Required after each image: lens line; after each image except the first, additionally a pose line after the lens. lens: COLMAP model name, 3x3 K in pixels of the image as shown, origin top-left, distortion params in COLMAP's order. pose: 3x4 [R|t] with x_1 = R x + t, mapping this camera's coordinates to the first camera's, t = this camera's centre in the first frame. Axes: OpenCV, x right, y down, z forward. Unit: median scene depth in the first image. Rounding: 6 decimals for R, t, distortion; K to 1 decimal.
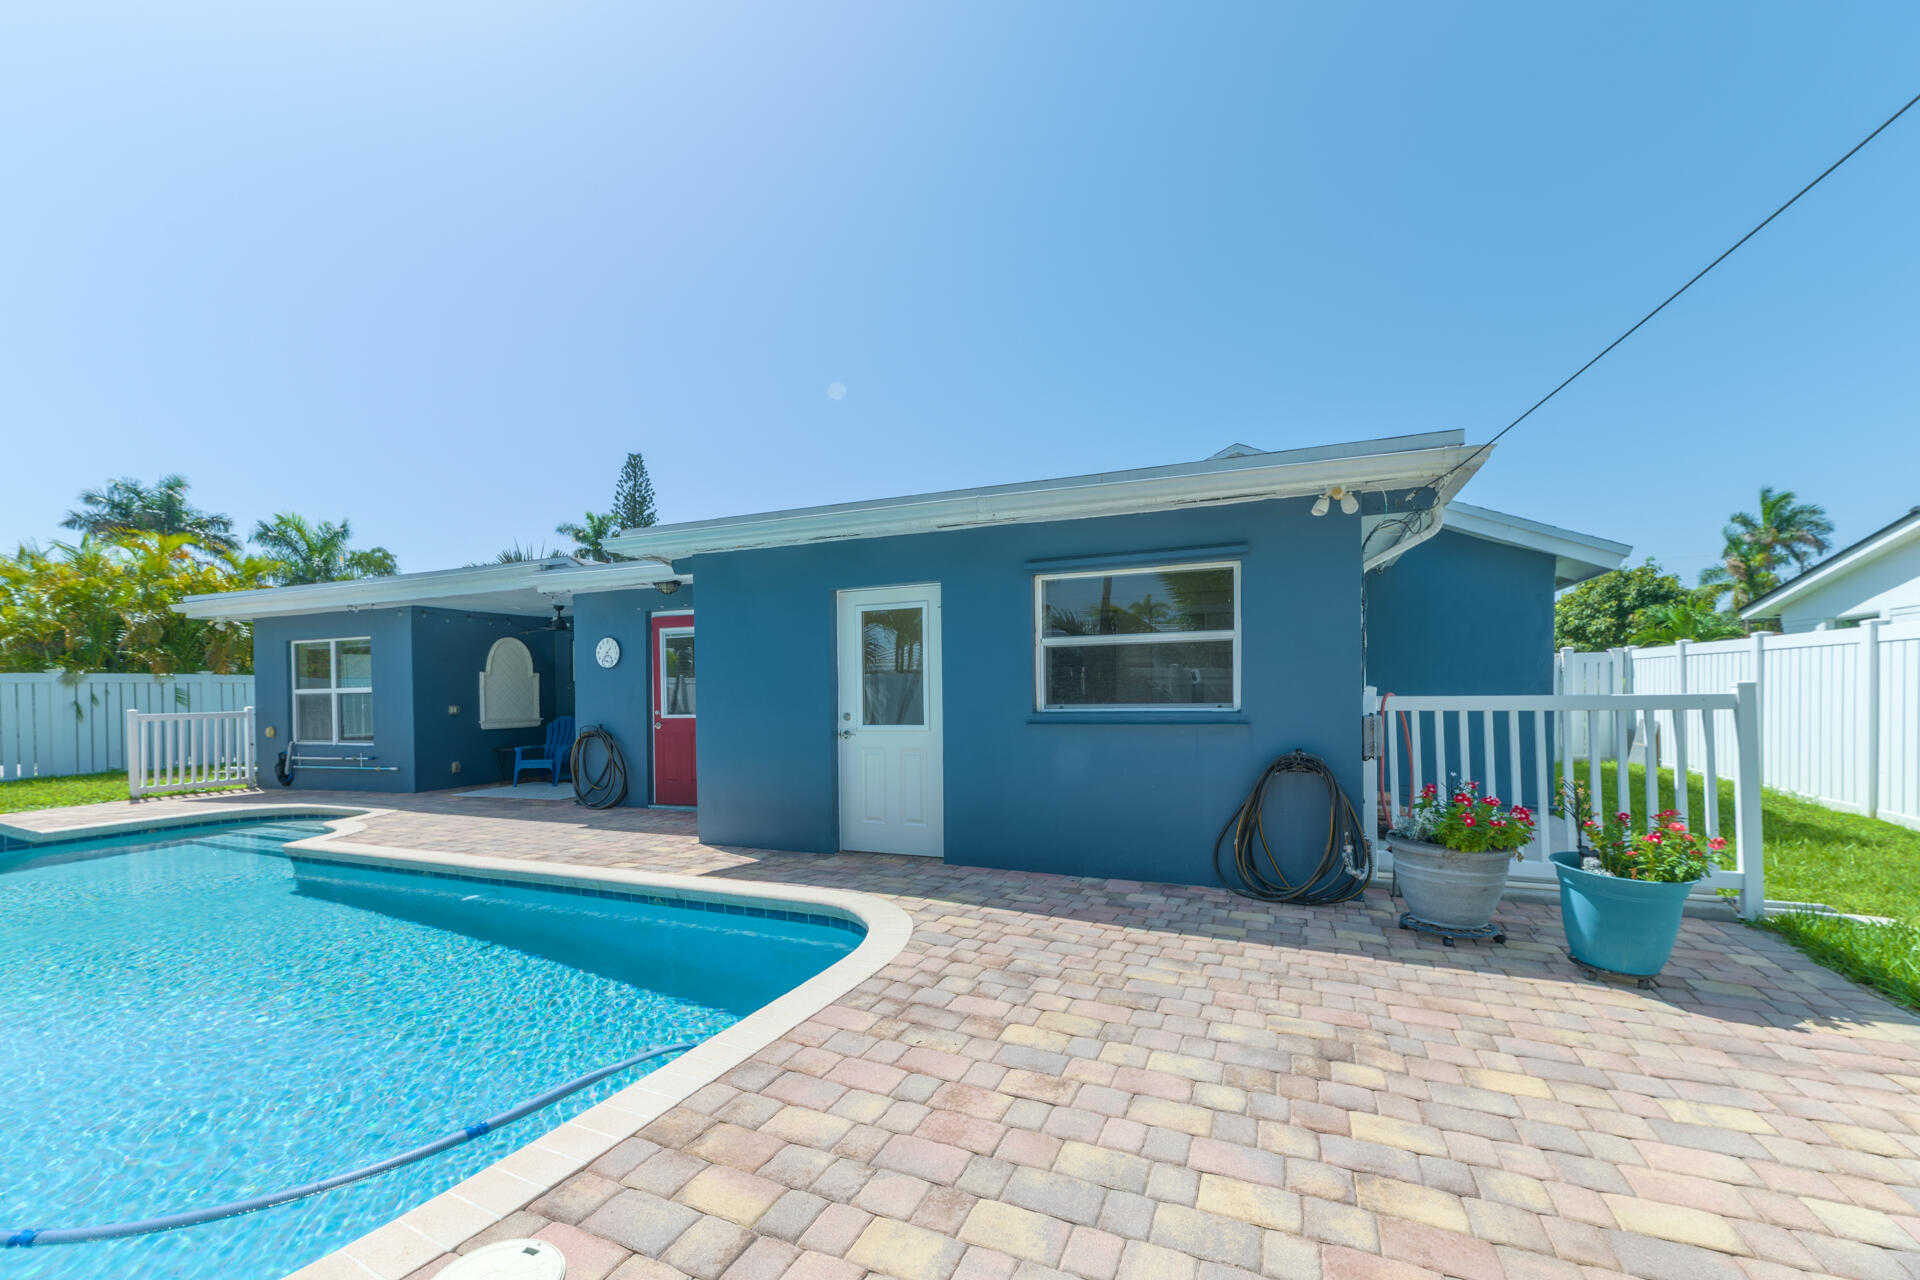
lens RADIAL K [[797.4, 0, 996.0], [0, 797.4, 701.3], [0, 0, 1]] dist [0.001869, -0.000289]
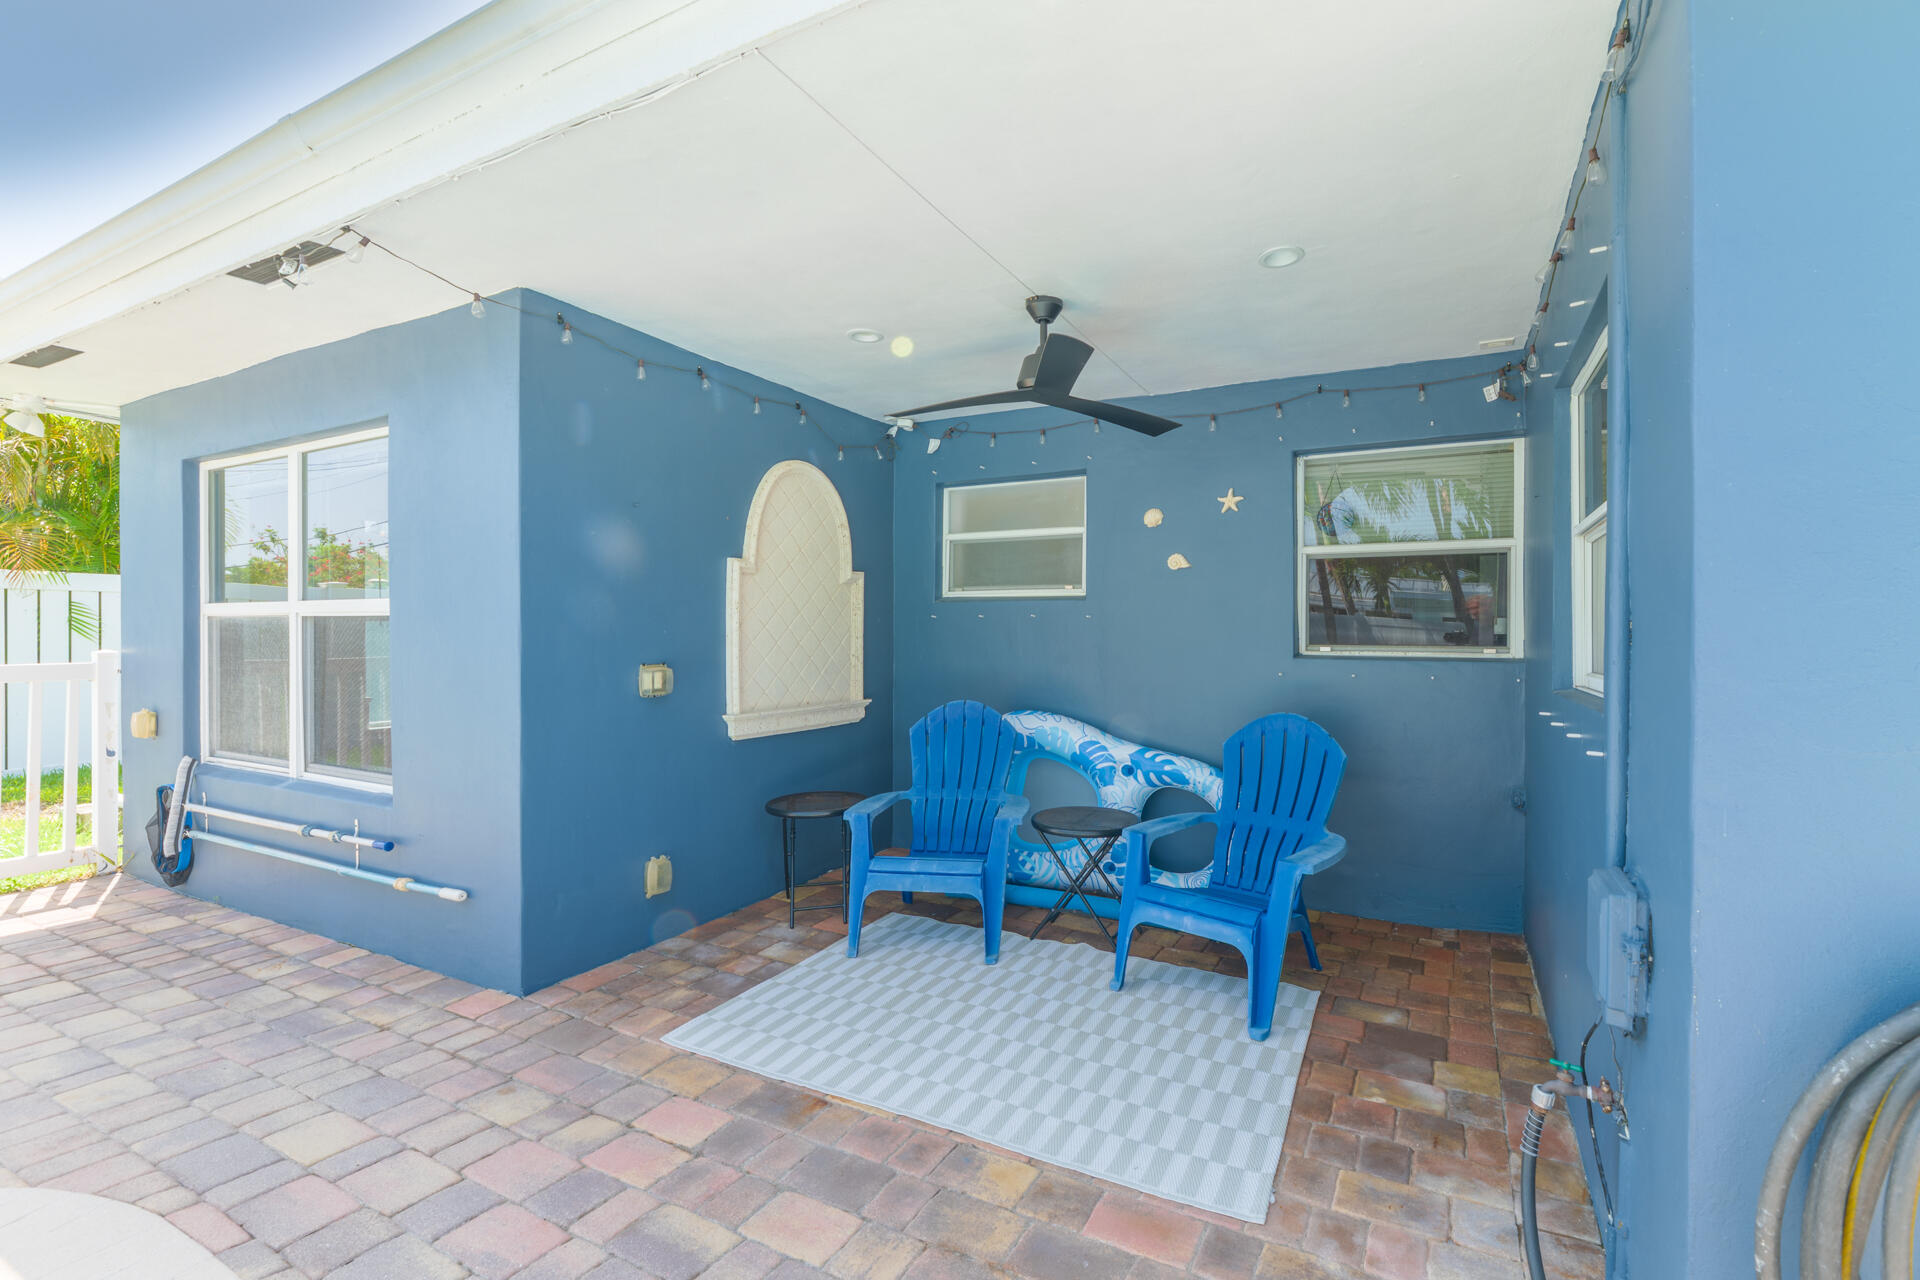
lens RADIAL K [[797.4, 0, 1013.0], [0, 797.4, 644.3], [0, 0, 1]] dist [0.001869, -0.000289]
pose [[0.994181, 0.023145, -0.105210, -0.499201], [-0.023332, 0.999728, -0.000540, -0.005165], [0.105168, 0.002991, 0.994450, 0.696506]]
